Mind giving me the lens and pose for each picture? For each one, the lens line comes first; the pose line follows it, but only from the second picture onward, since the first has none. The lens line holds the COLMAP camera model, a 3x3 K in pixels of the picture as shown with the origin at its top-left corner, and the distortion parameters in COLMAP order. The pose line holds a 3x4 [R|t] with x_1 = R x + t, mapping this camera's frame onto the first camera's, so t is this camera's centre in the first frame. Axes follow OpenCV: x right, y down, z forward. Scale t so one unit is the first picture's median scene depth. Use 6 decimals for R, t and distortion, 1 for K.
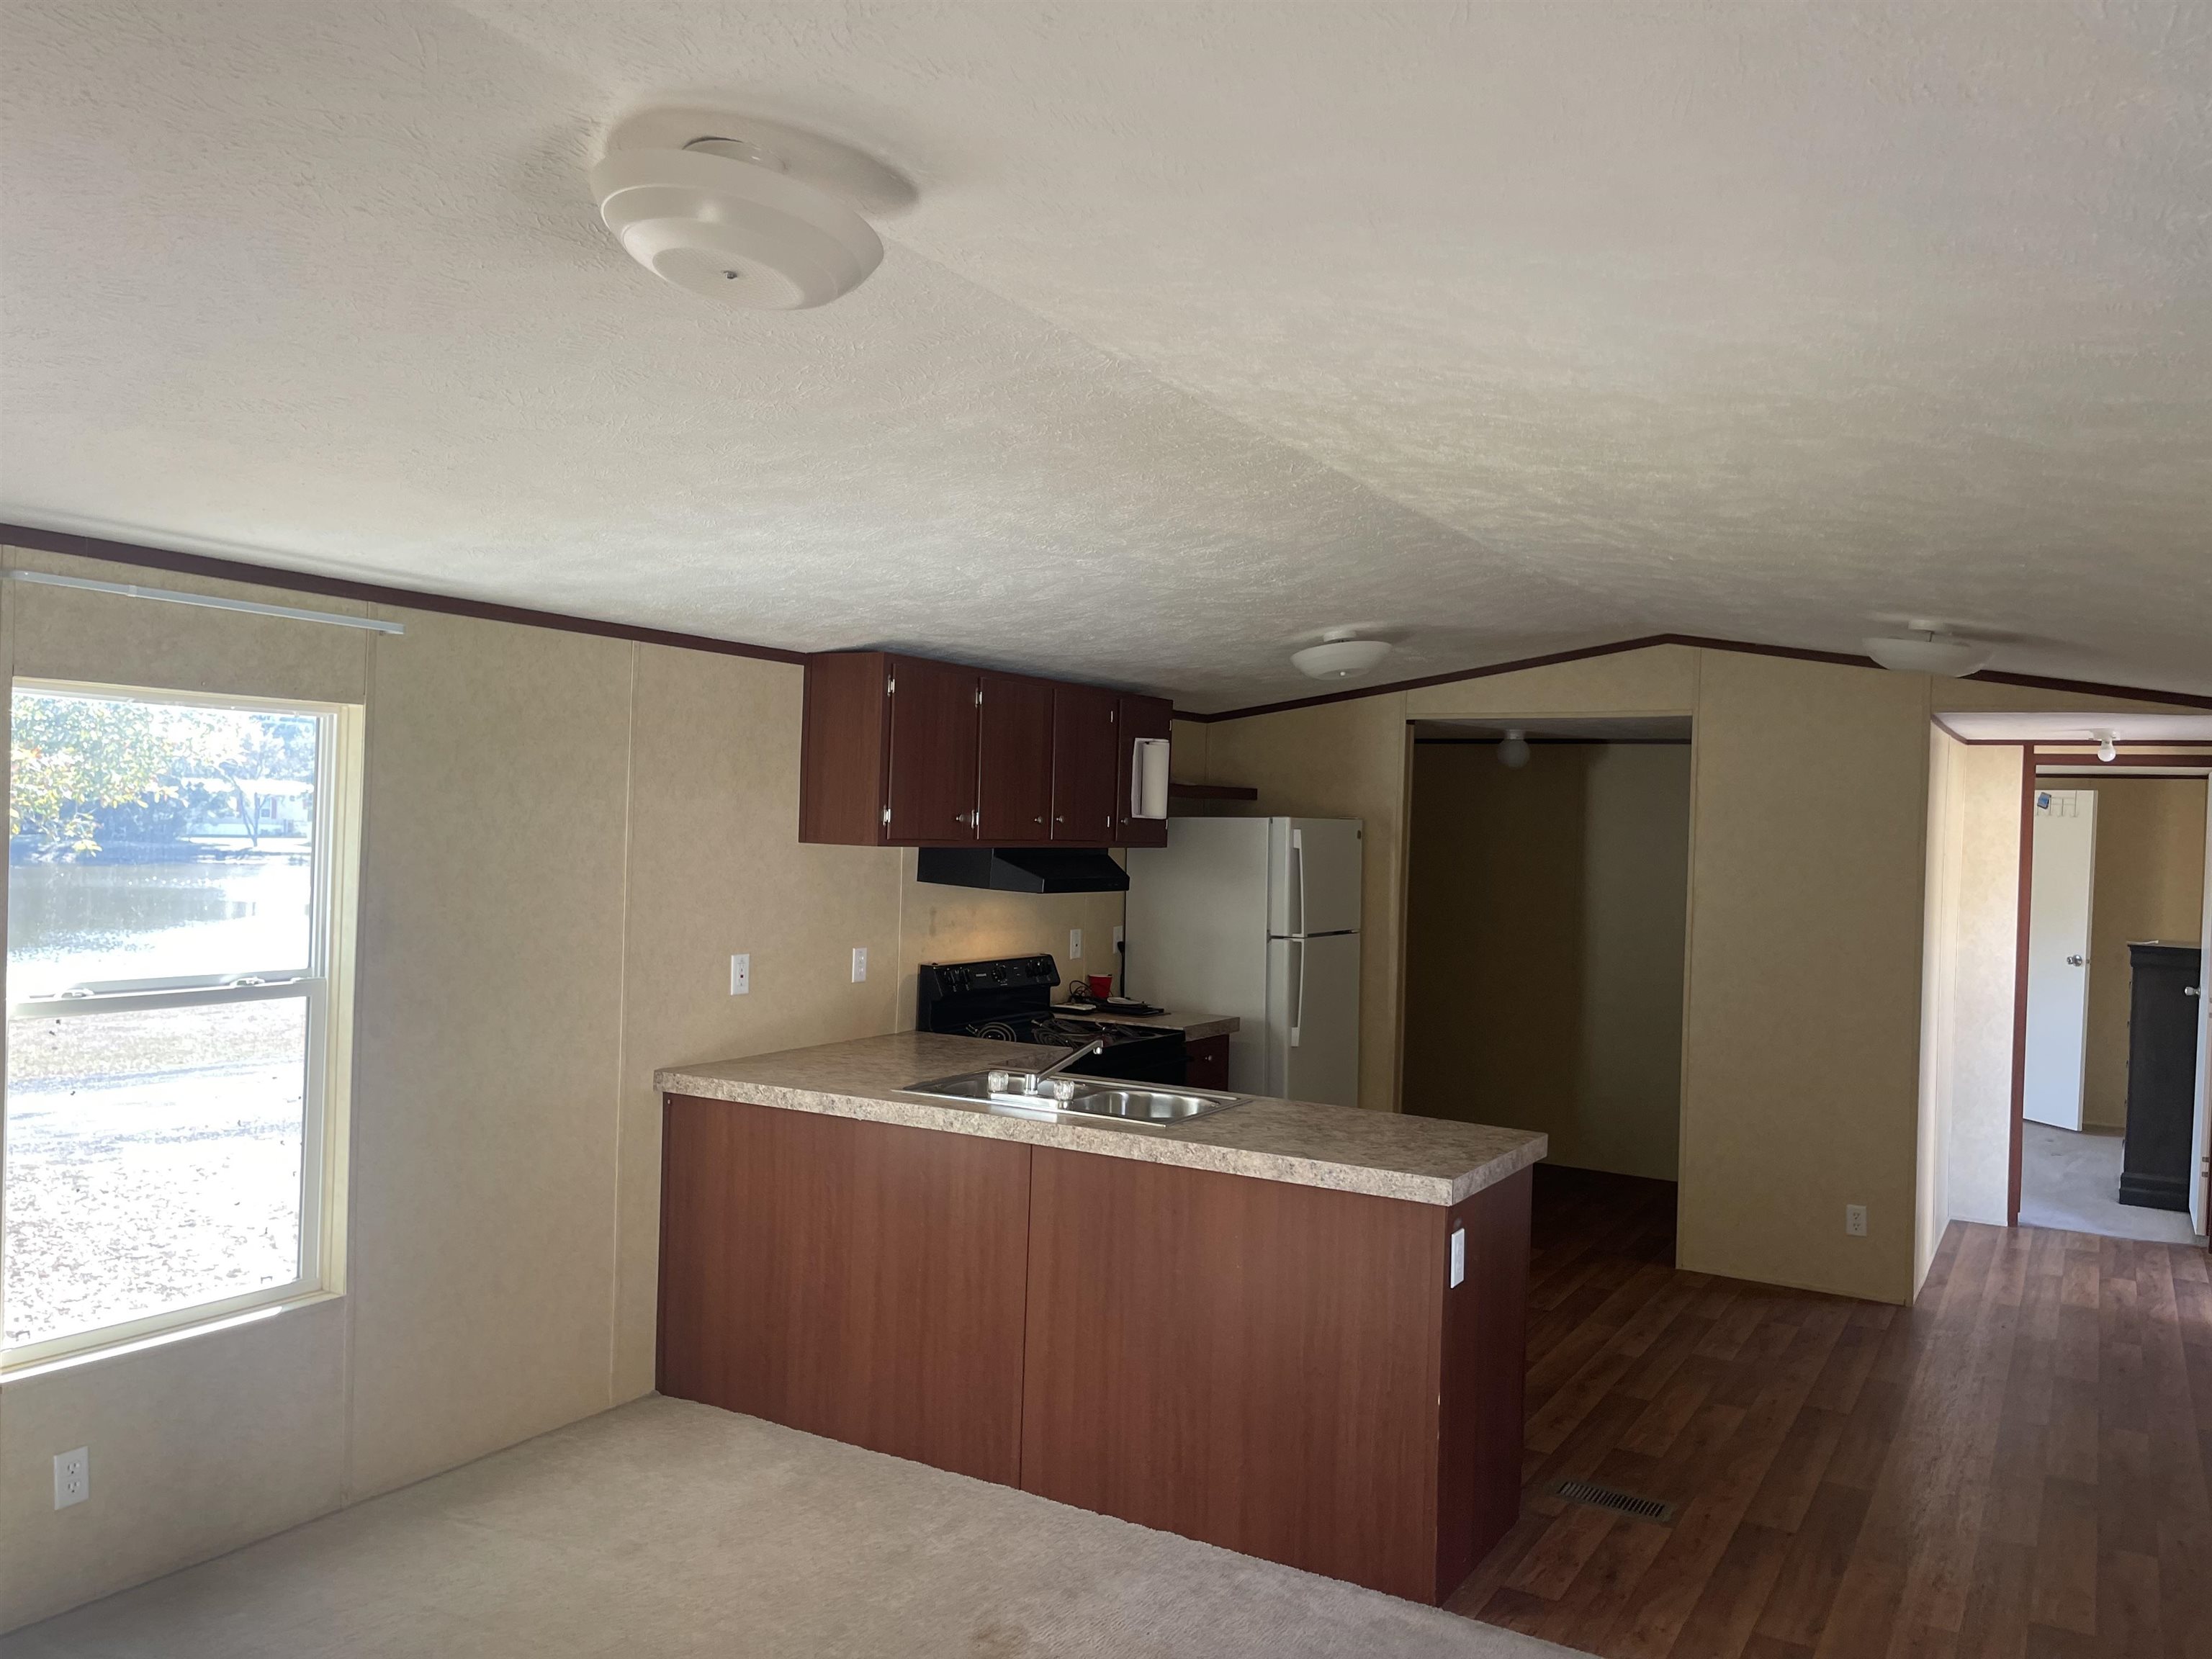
lens RADIAL K [[1675.0, 0, 1097.1], [0, 1675.0, 841.2], [0, 0, 1]] dist [0.064346, -0.089005]
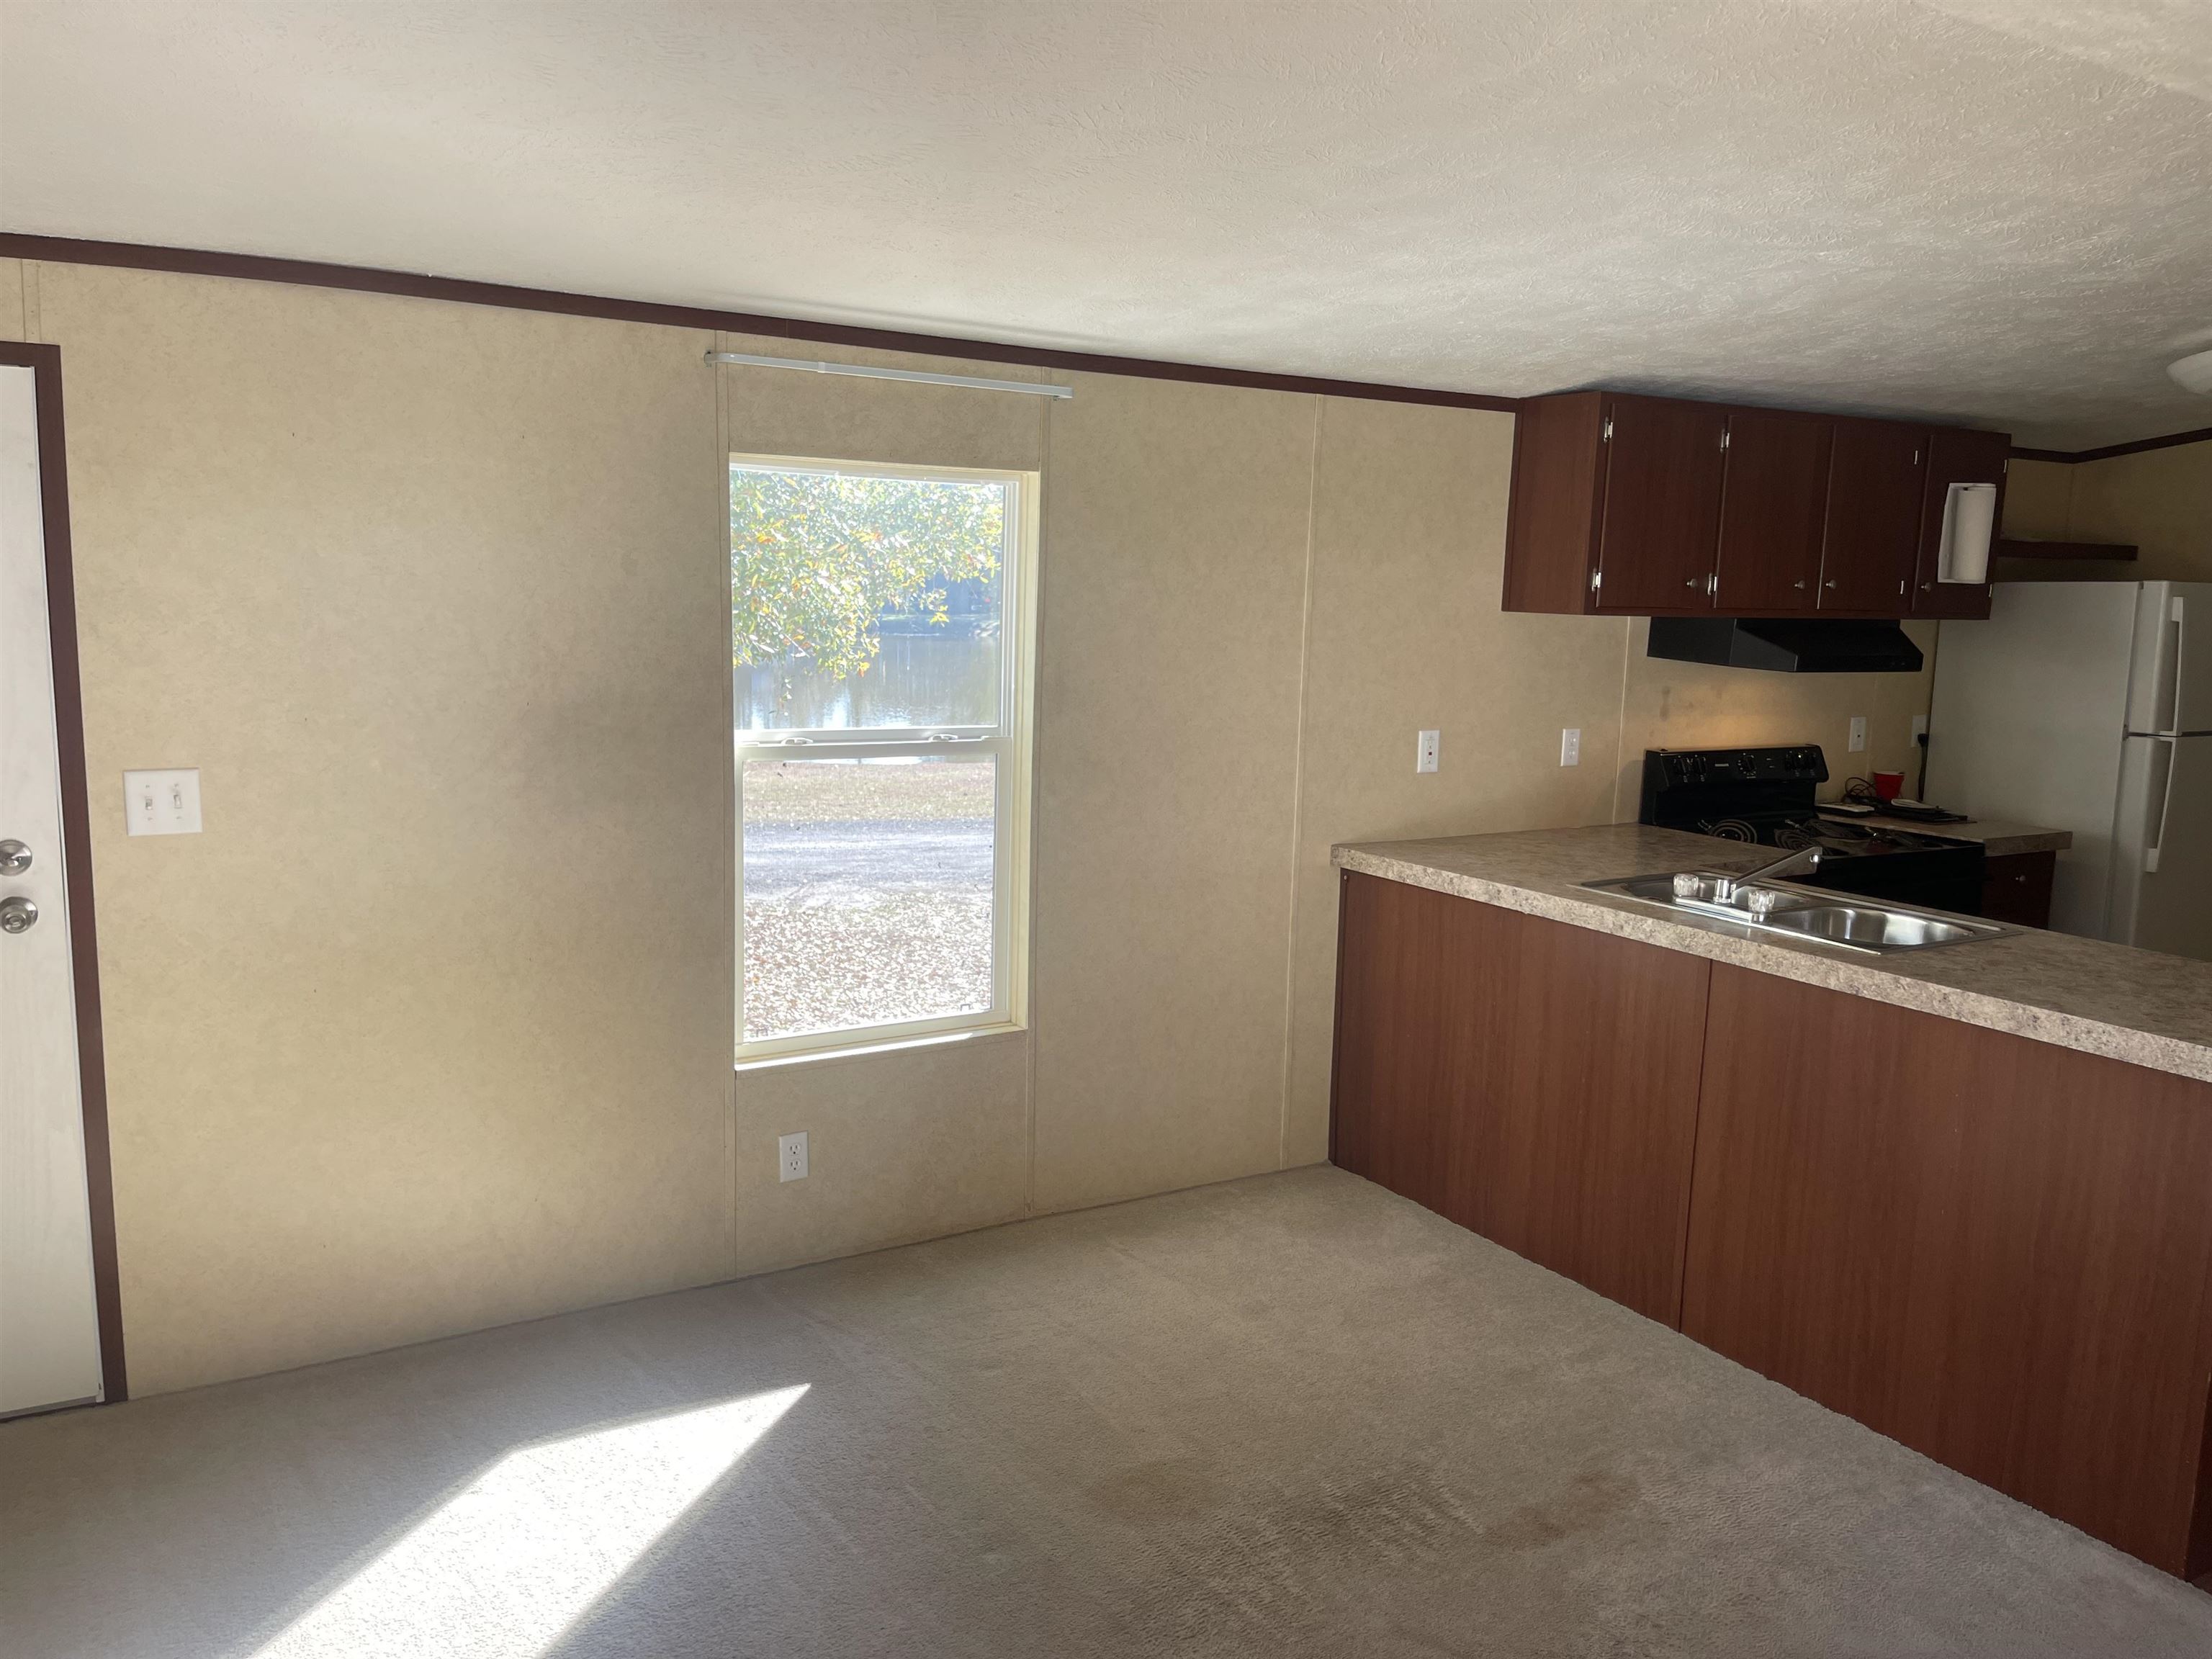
lens RADIAL K [[1675.0, 0, 1093.2], [0, 1675.0, 841.6], [0, 0, 1]] dist [0.064346, -0.089005]
pose [[0.880288, 0.066369, -0.469774, 0.074811], [-0.004794, 0.991361, 0.131075, 0.006922], [0.474415, -0.113132, 0.873001, 0.082672]]
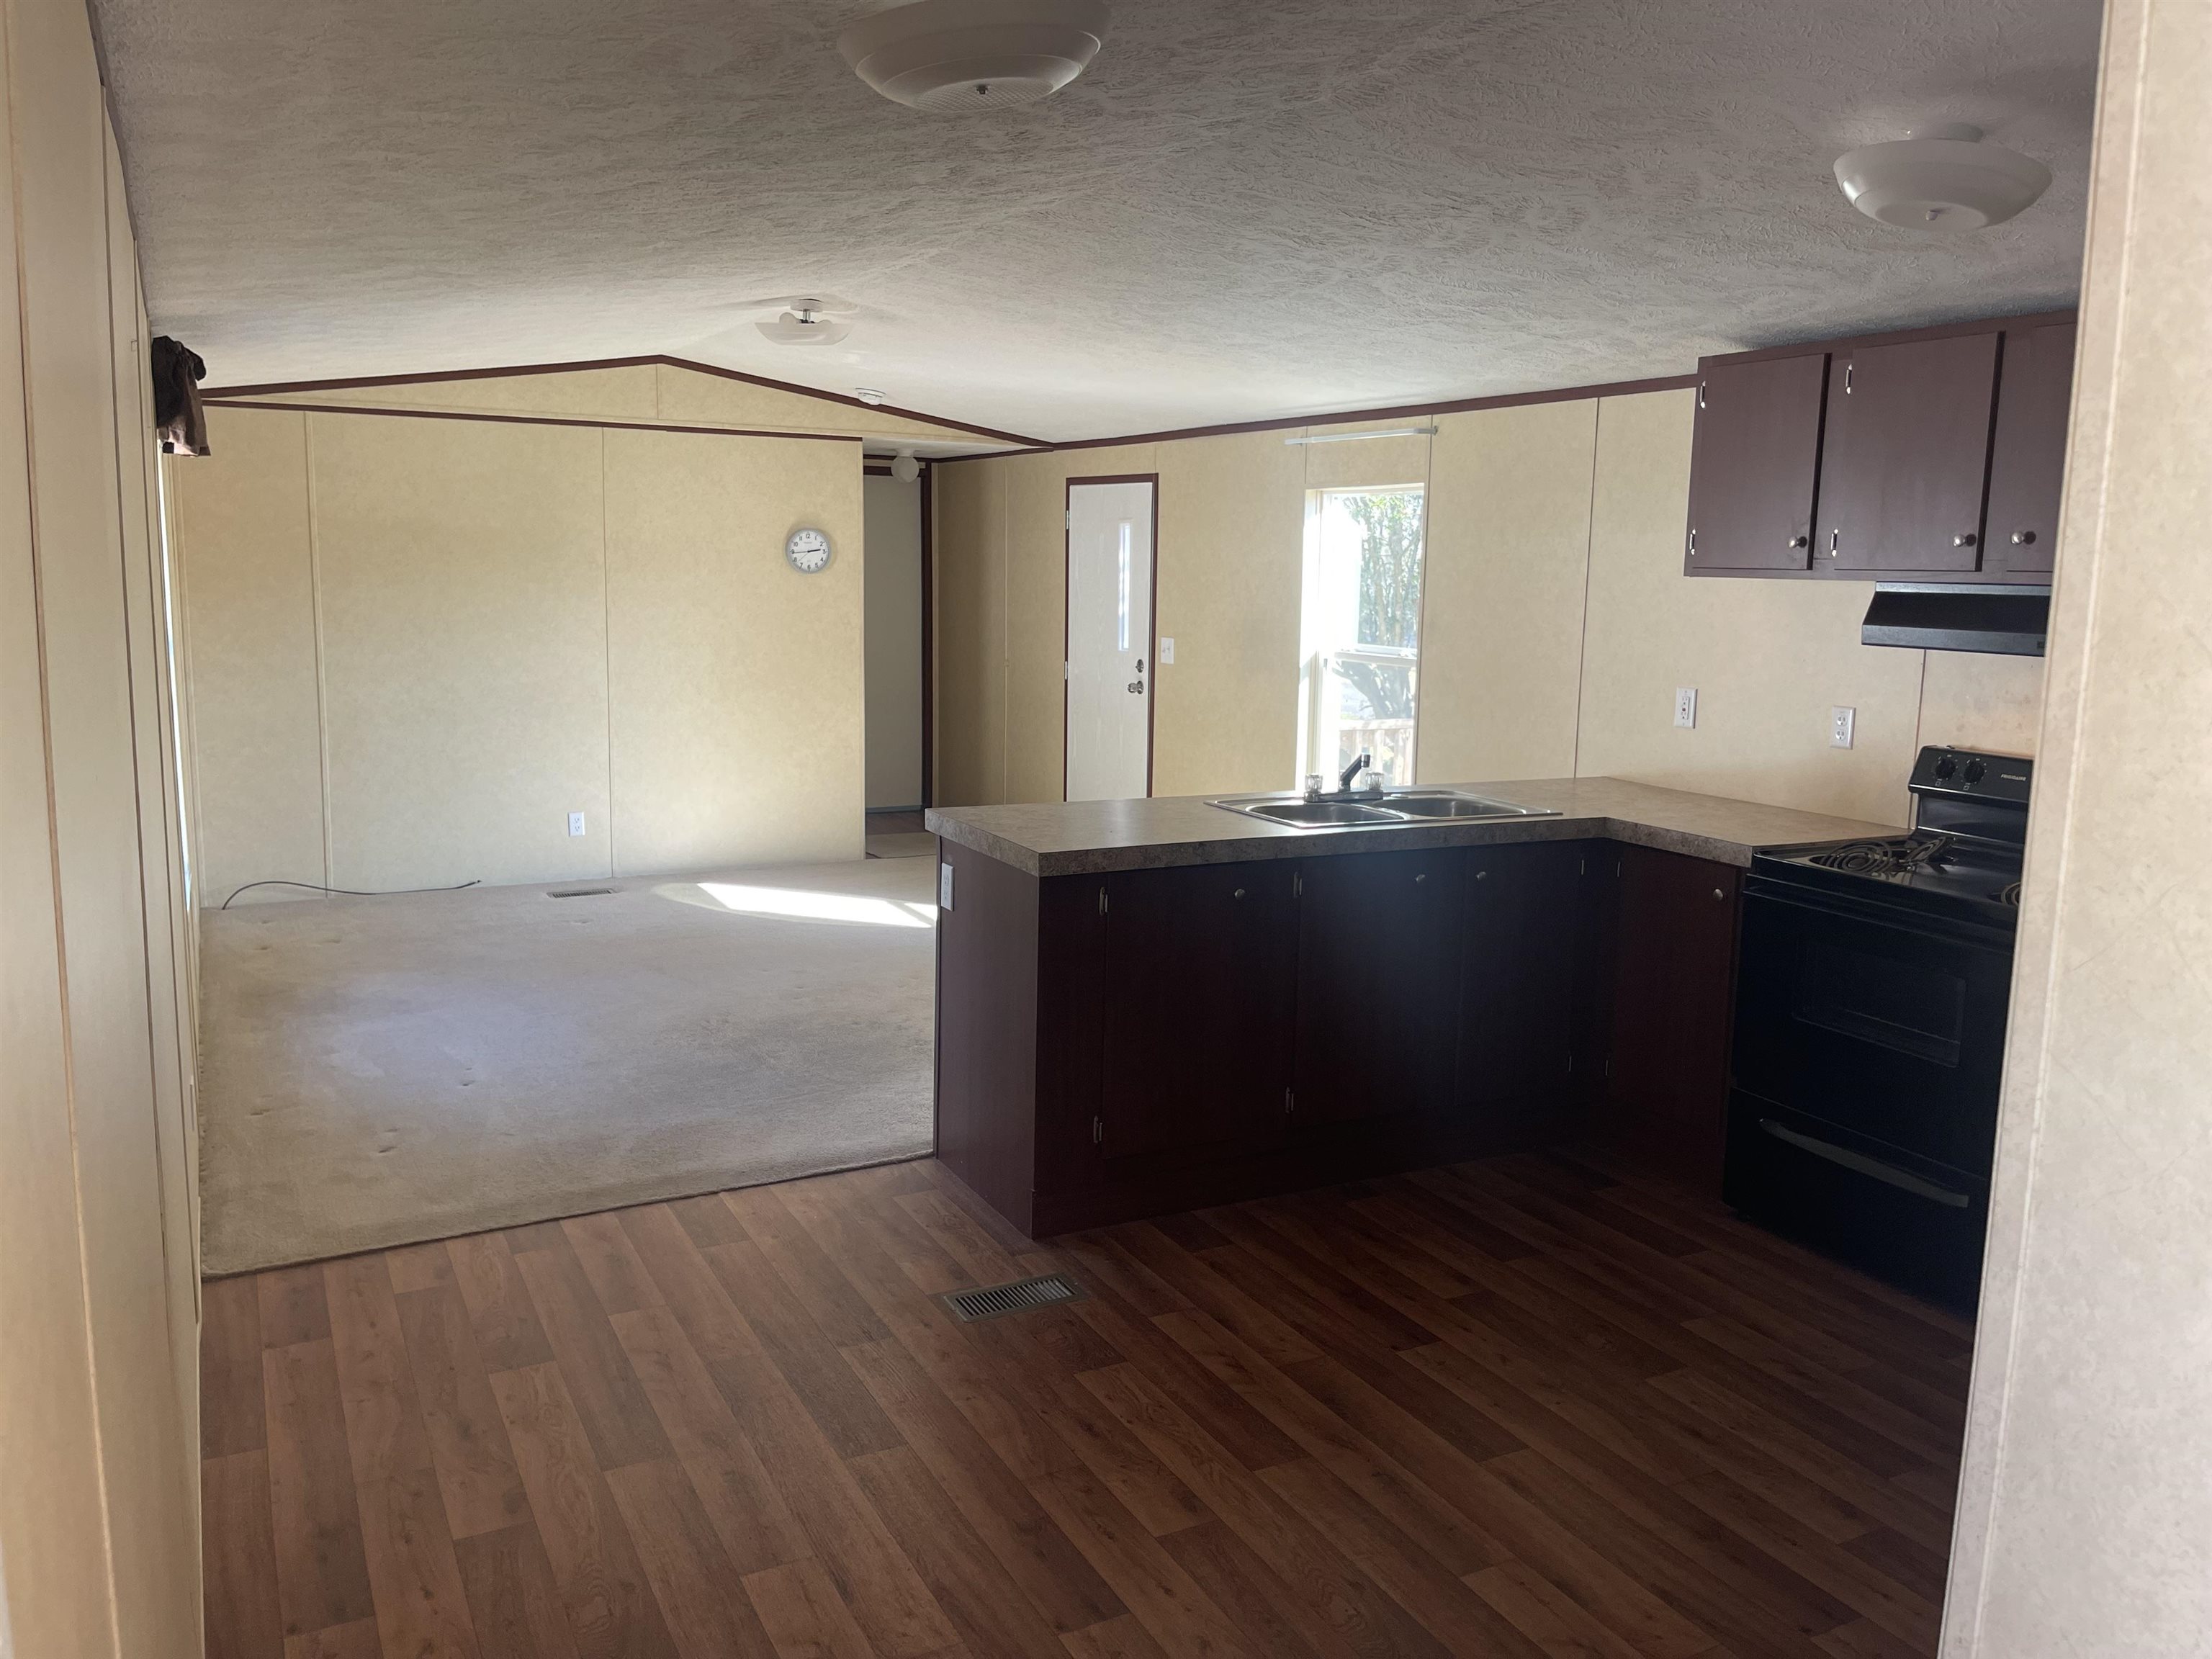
lens RADIAL K [[1675.0, 0, 1118.9], [0, 1675.0, 824.4], [0, 0, 1]] dist [0.064346, -0.089005]
pose [[-0.517289, 0.094901, -0.850533, 0.779300], [-0.045949, 0.989319, 0.138333, 0.021929], [0.854576, 0.110639, -0.507403, 1.150328]]
